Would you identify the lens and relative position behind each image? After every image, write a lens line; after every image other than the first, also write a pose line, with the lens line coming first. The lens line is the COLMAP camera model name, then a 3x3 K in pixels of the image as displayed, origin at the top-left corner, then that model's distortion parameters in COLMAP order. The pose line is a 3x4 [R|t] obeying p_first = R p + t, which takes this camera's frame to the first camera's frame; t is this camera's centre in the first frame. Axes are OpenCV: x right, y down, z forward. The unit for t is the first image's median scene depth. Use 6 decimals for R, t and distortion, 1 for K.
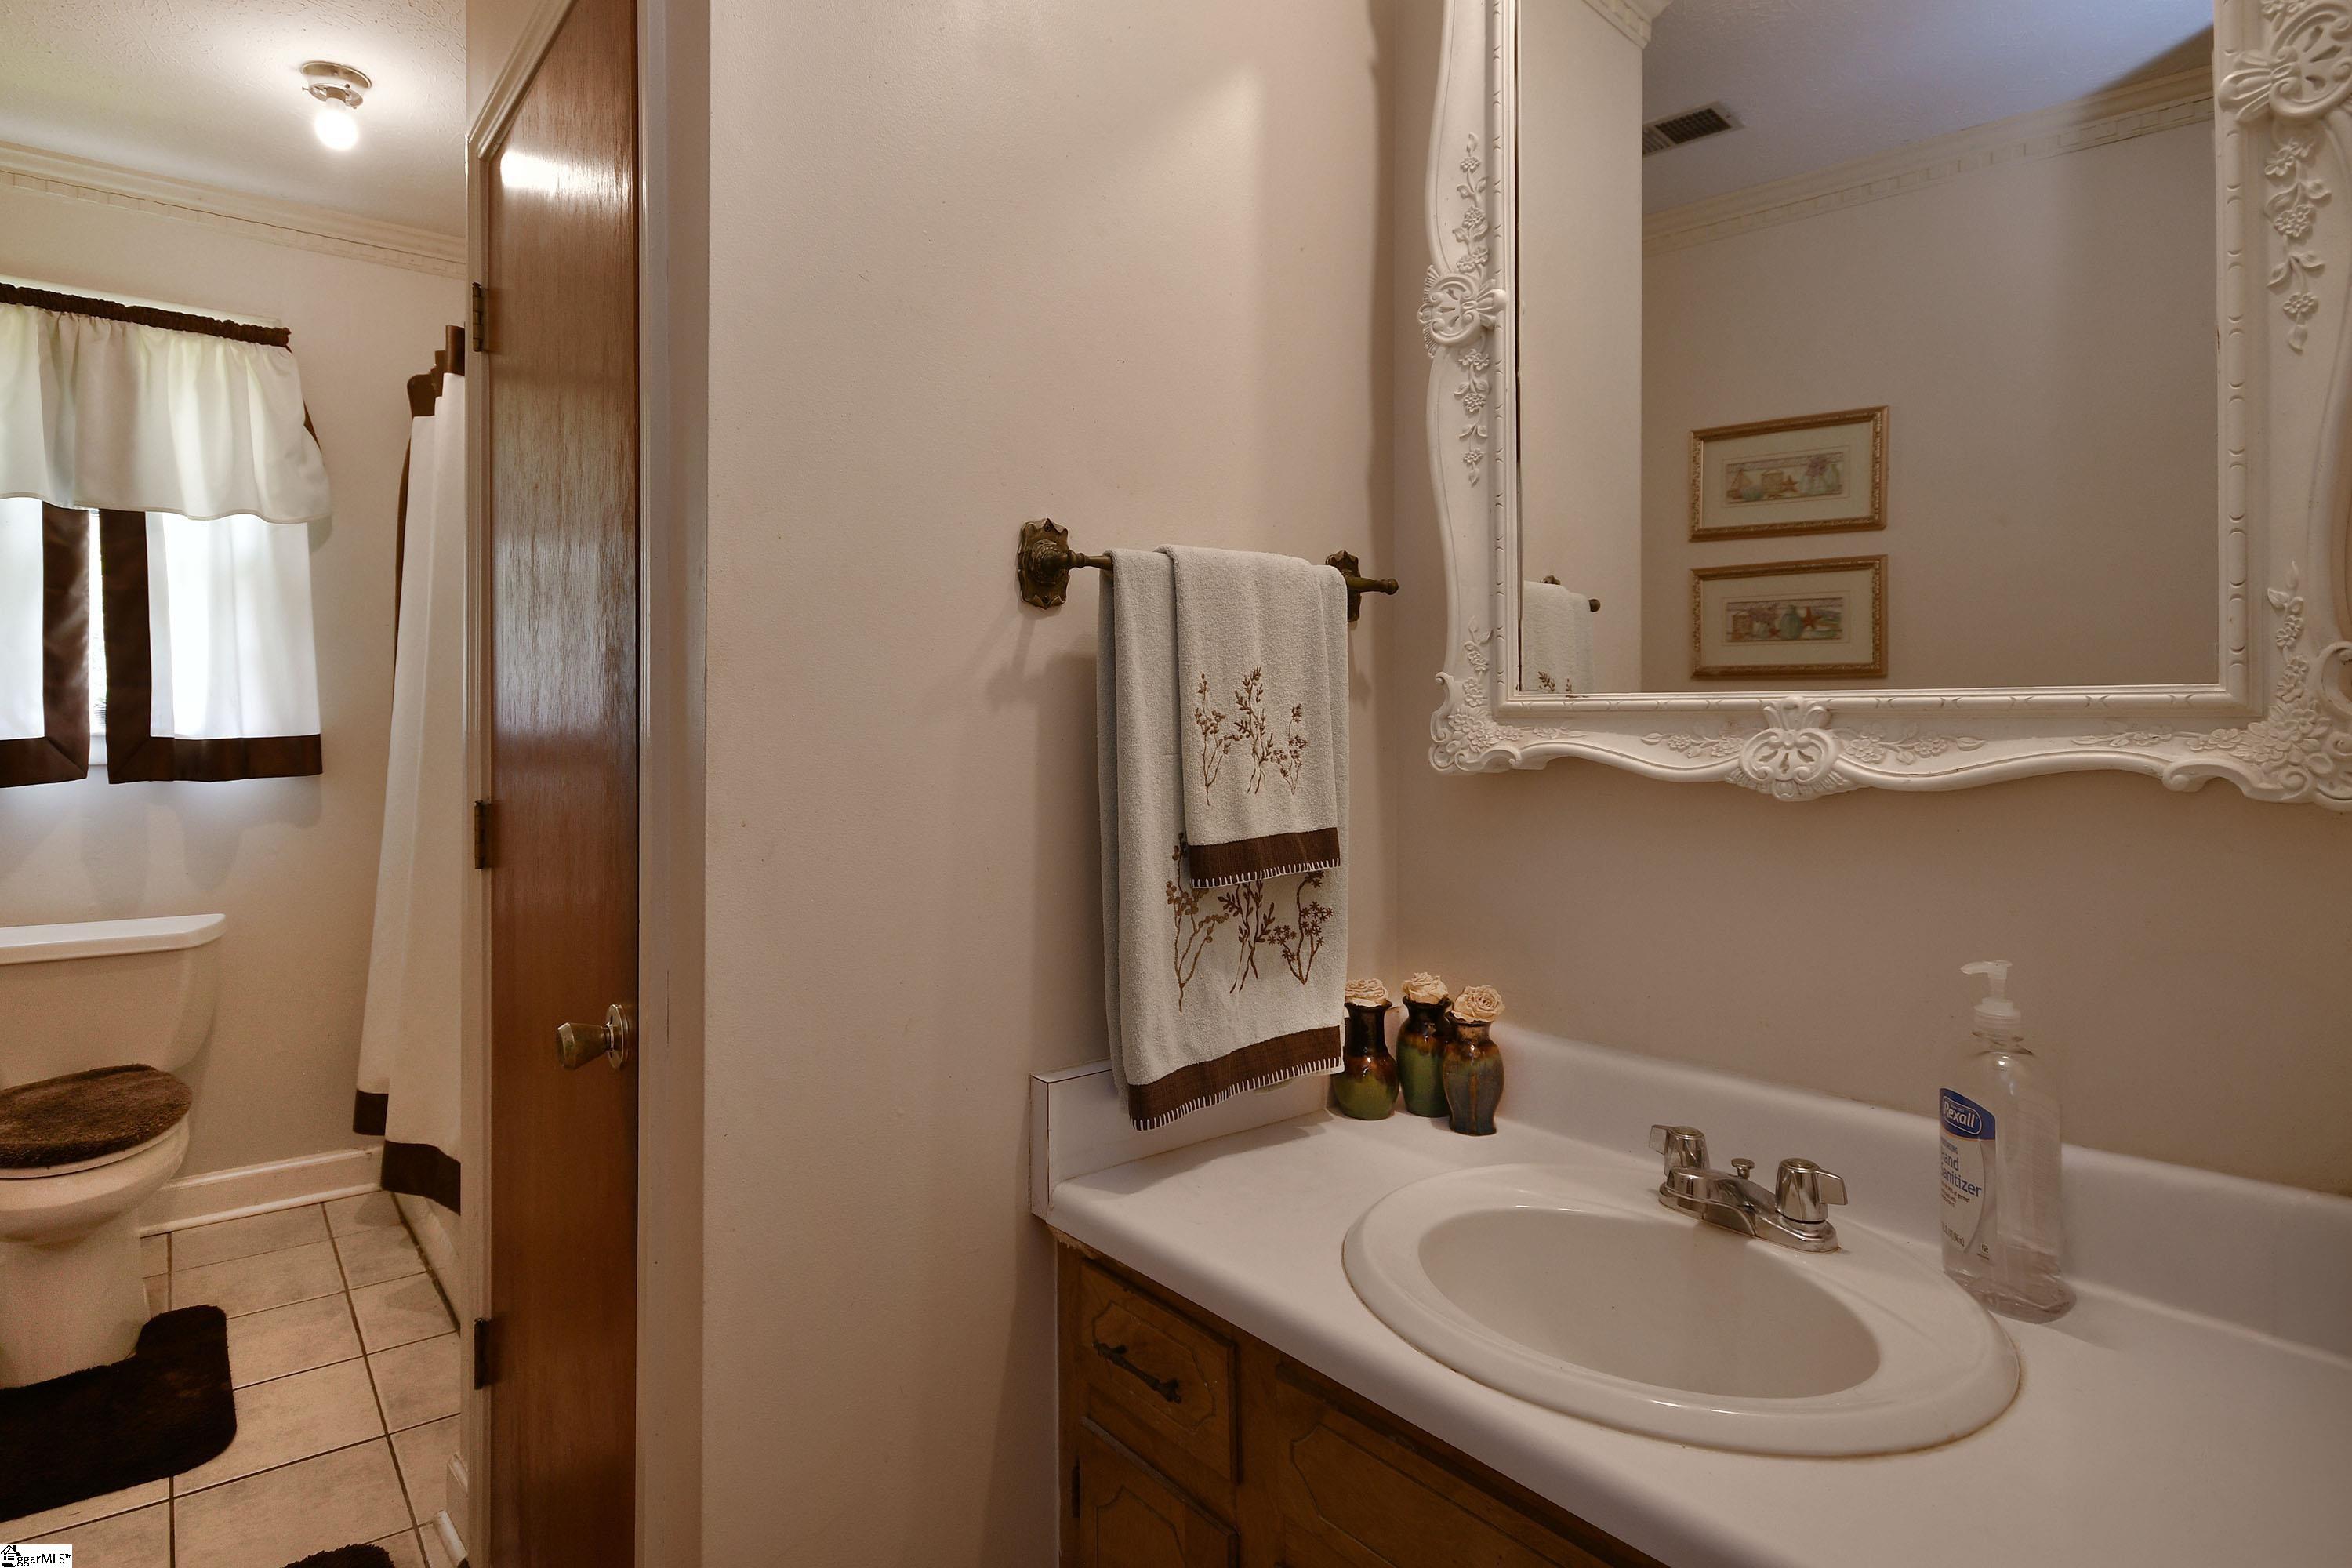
lens RADIAL K [[1197.8, 0, 1174.9], [0, 1197.8, 756.4], [0, 0, 1]] dist [-0.003619, 0.001658]
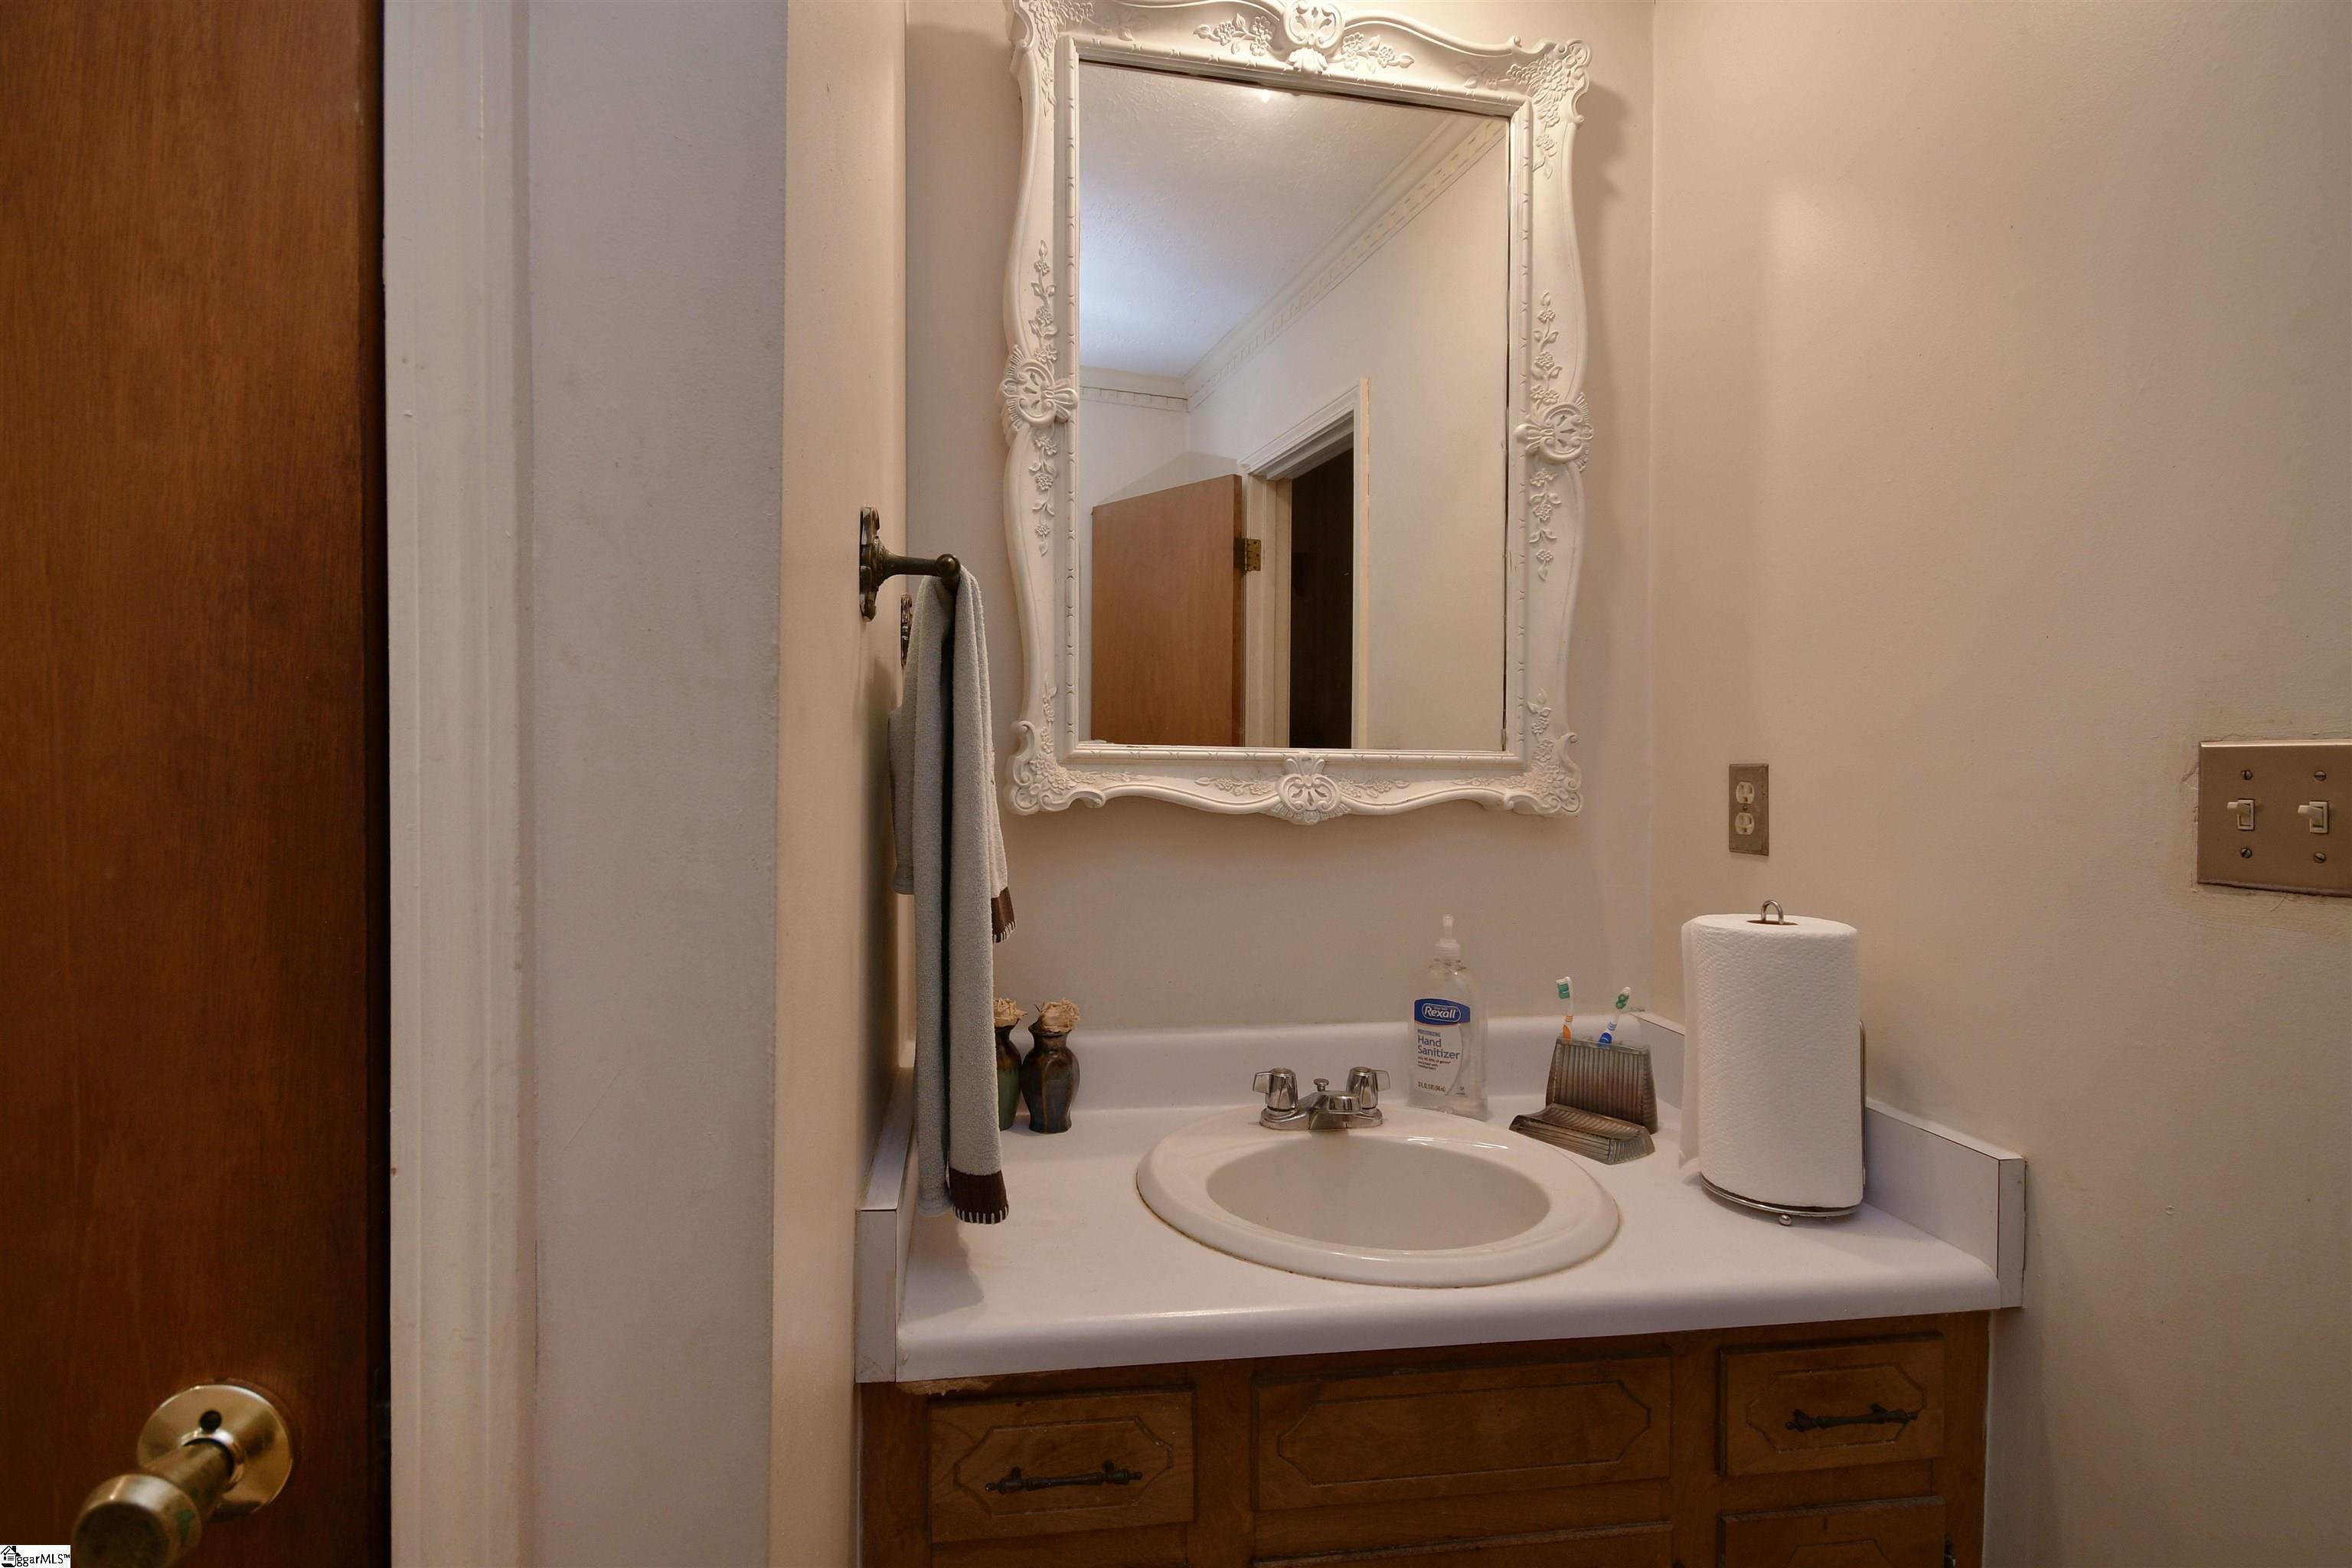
lens RADIAL K [[970.1, 0, 1183.7], [0, 970.1, 800.0], [0, 0, 1]] dist [0.005056, 0.000288]
pose [[0.561222, -0.020209, 0.827419, -0.472638], [0.012668, 0.999795, 0.015826, -0.011204], [-0.827568, 0.001600, 0.561363, 0.413097]]
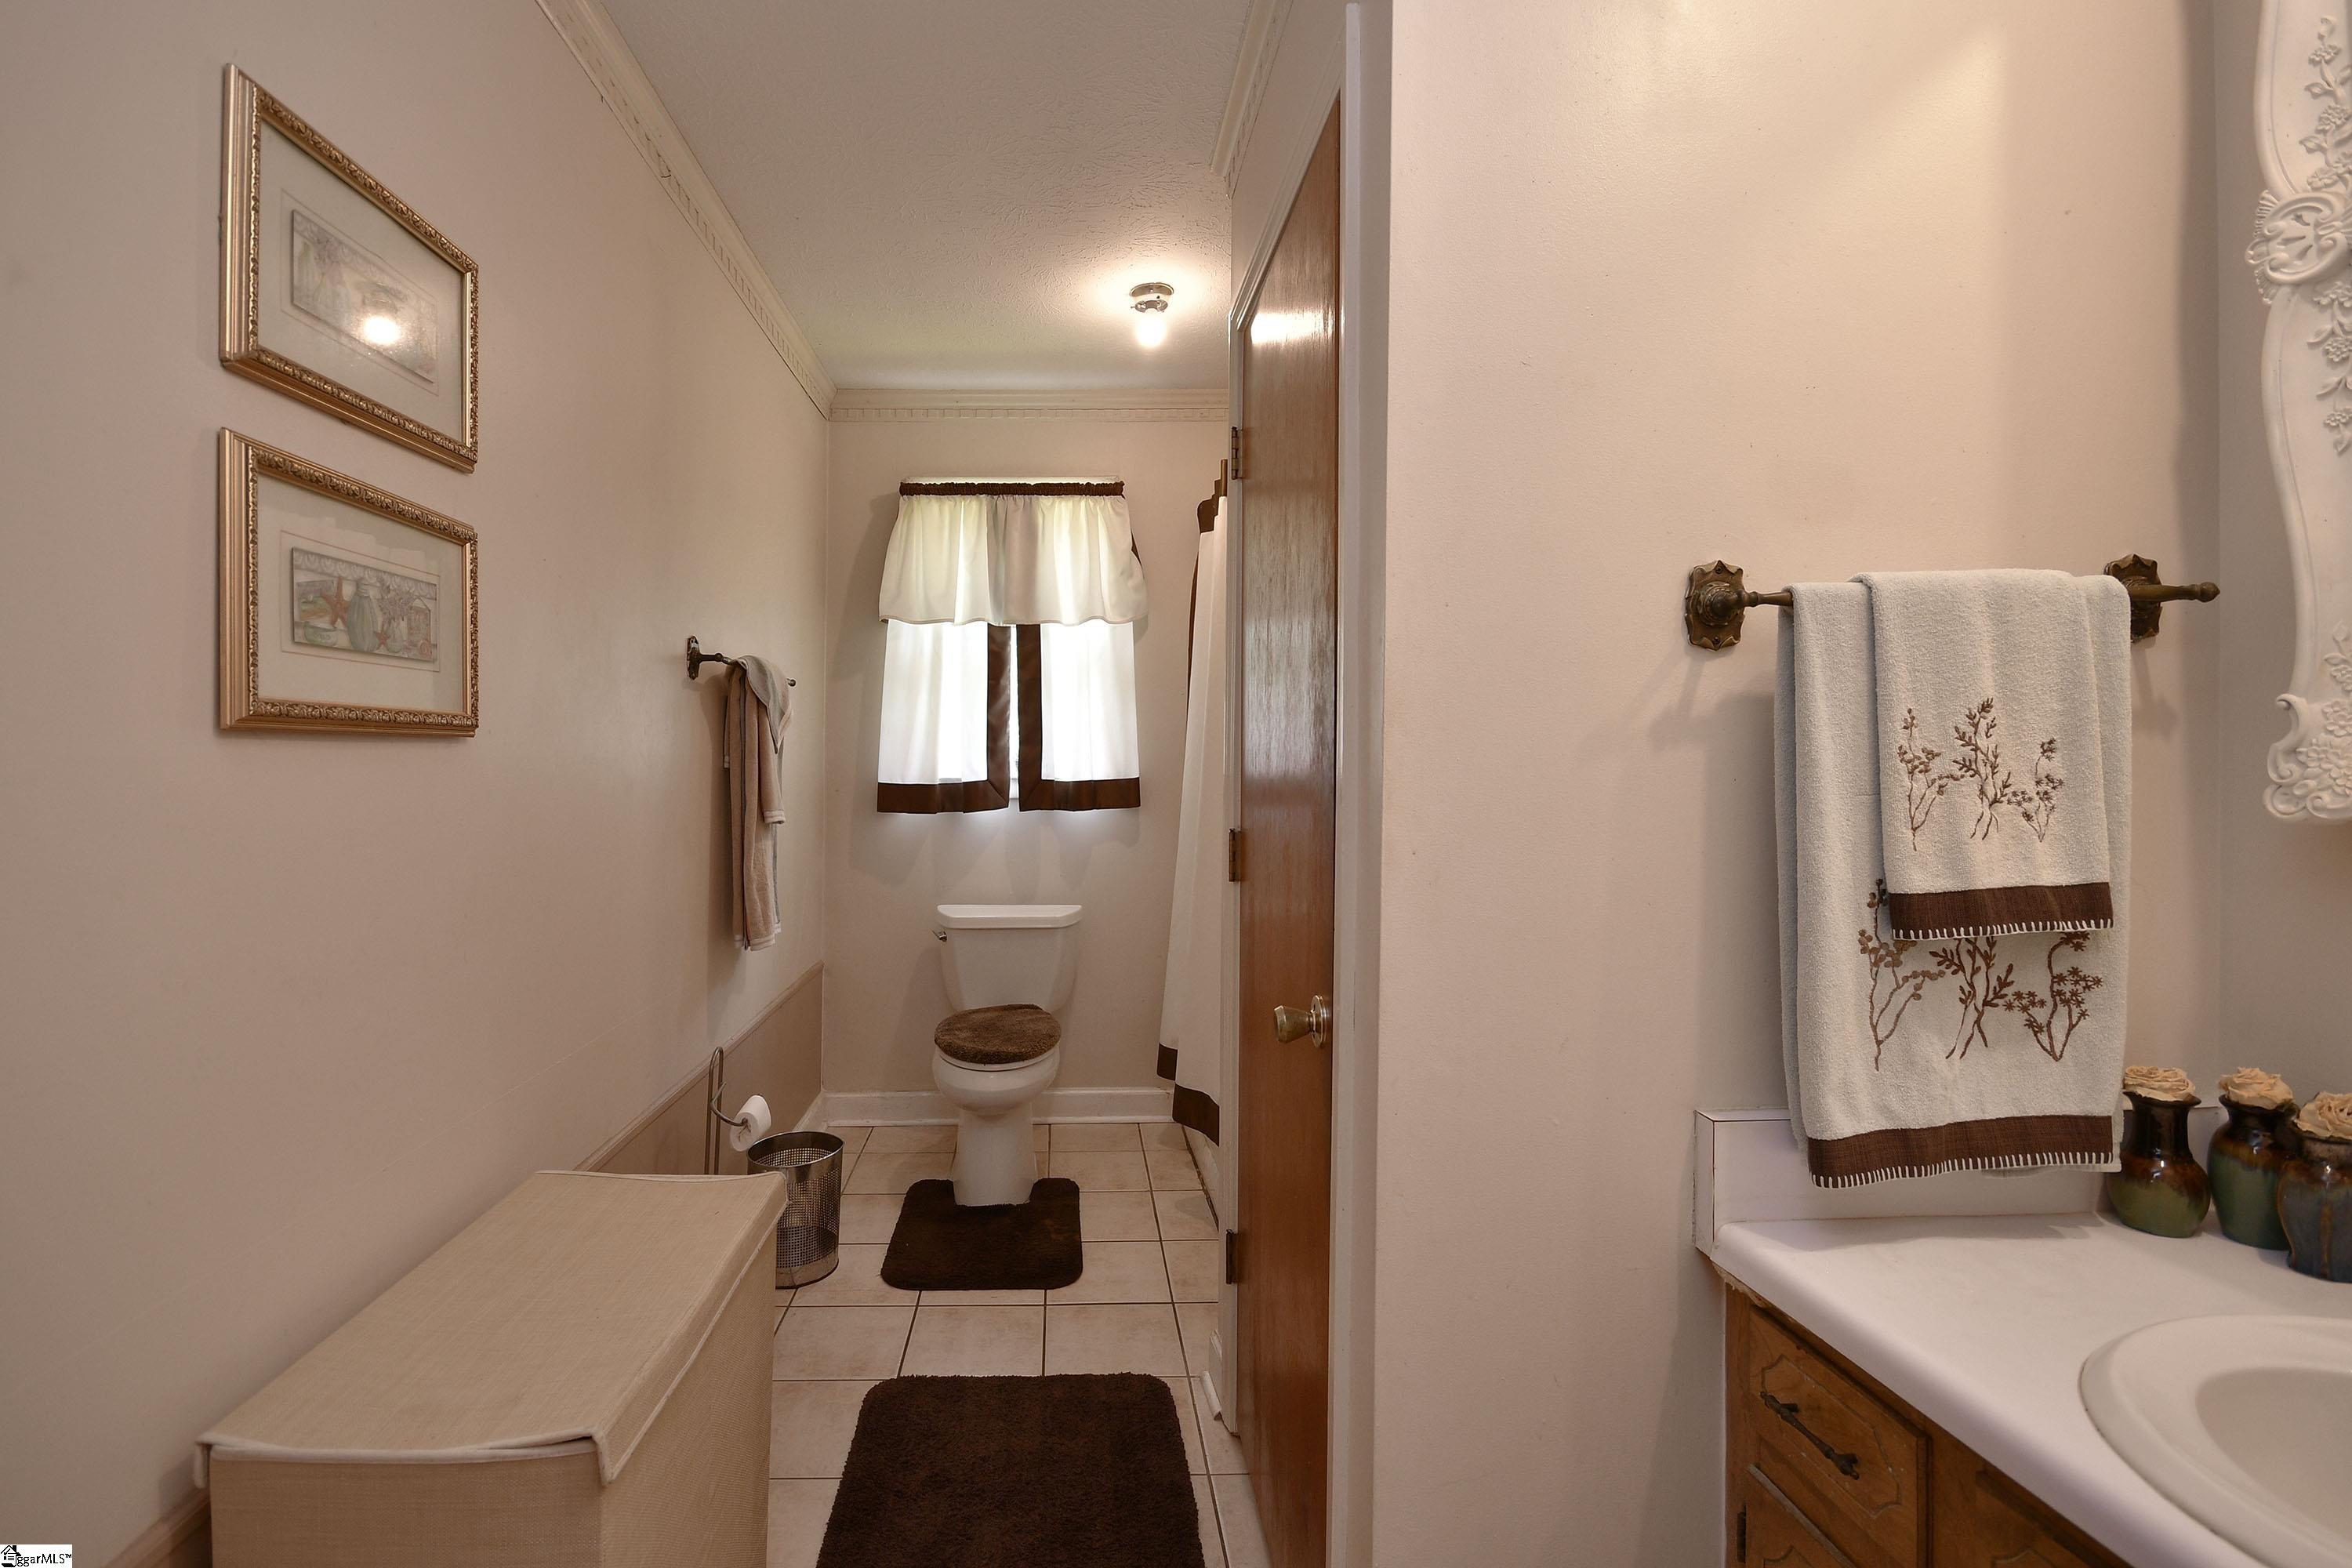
lens RADIAL K [[1098.4, 0, 1170.8], [0, 1098.4, 786.7], [0, 0, 1]] dist [-0.022304, -0.001724]
pose [[0.826442, 0.001047, -0.563021, 0.026454], [-0.005546, 0.999965, -0.006282, -0.000025], [0.562995, 0.008315, 0.826419, -0.012467]]
